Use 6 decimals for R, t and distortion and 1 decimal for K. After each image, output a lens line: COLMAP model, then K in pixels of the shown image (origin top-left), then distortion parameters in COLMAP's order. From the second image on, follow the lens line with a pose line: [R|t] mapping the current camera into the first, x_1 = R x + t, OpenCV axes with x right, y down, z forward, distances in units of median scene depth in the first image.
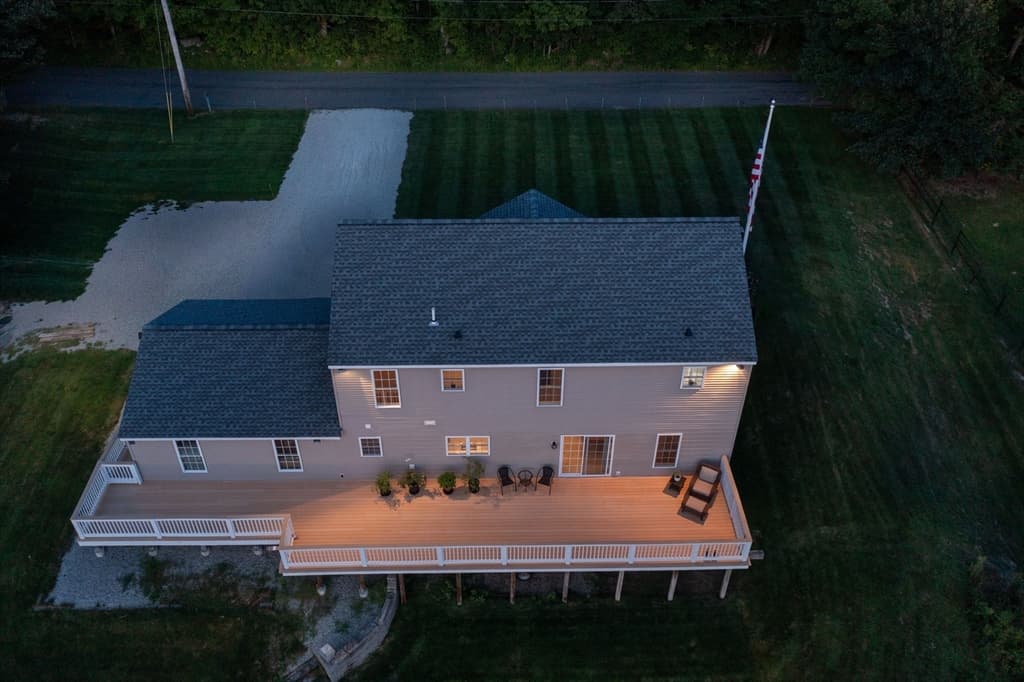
lens RADIAL K [[837.4, 0, 530.7], [0, 837.4, 370.3], [0, 0, 1]] dist [-0.009597, 0.003254]
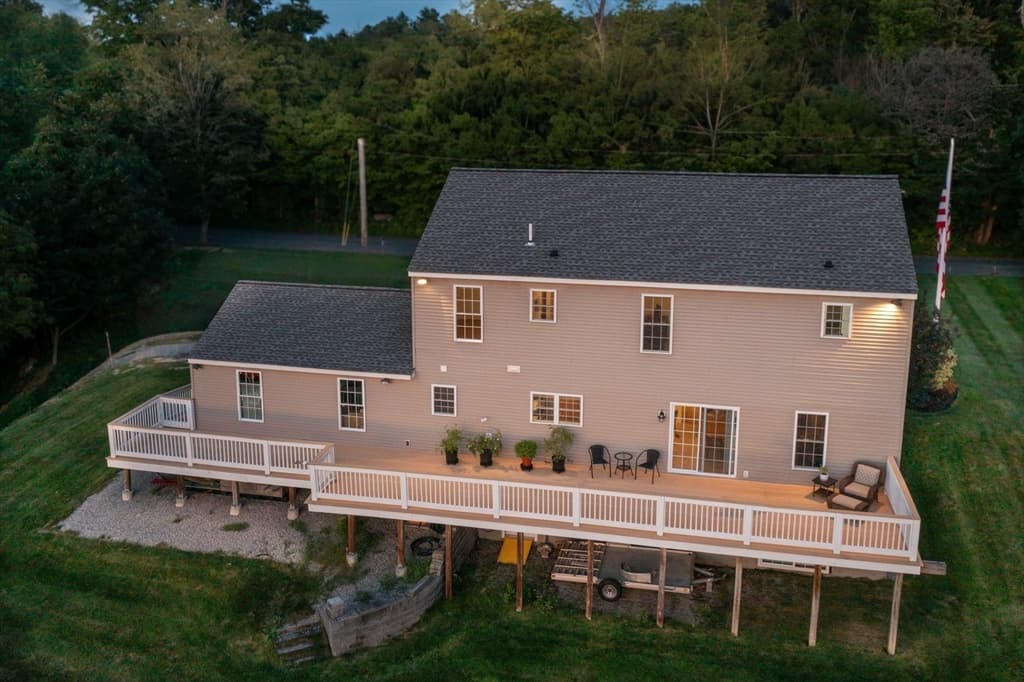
lens RADIAL K [[949.8, 0, 519.4], [0, 949.8, 304.5], [0, 0, 1]] dist [-0.007908, 0.000000]
pose [[0.967506, 0.037853, -0.249998, 0.120874], [-0.148194, 0.885998, -0.439370, 0.418907], [0.204866, 0.462142, 0.862818, 0.139351]]
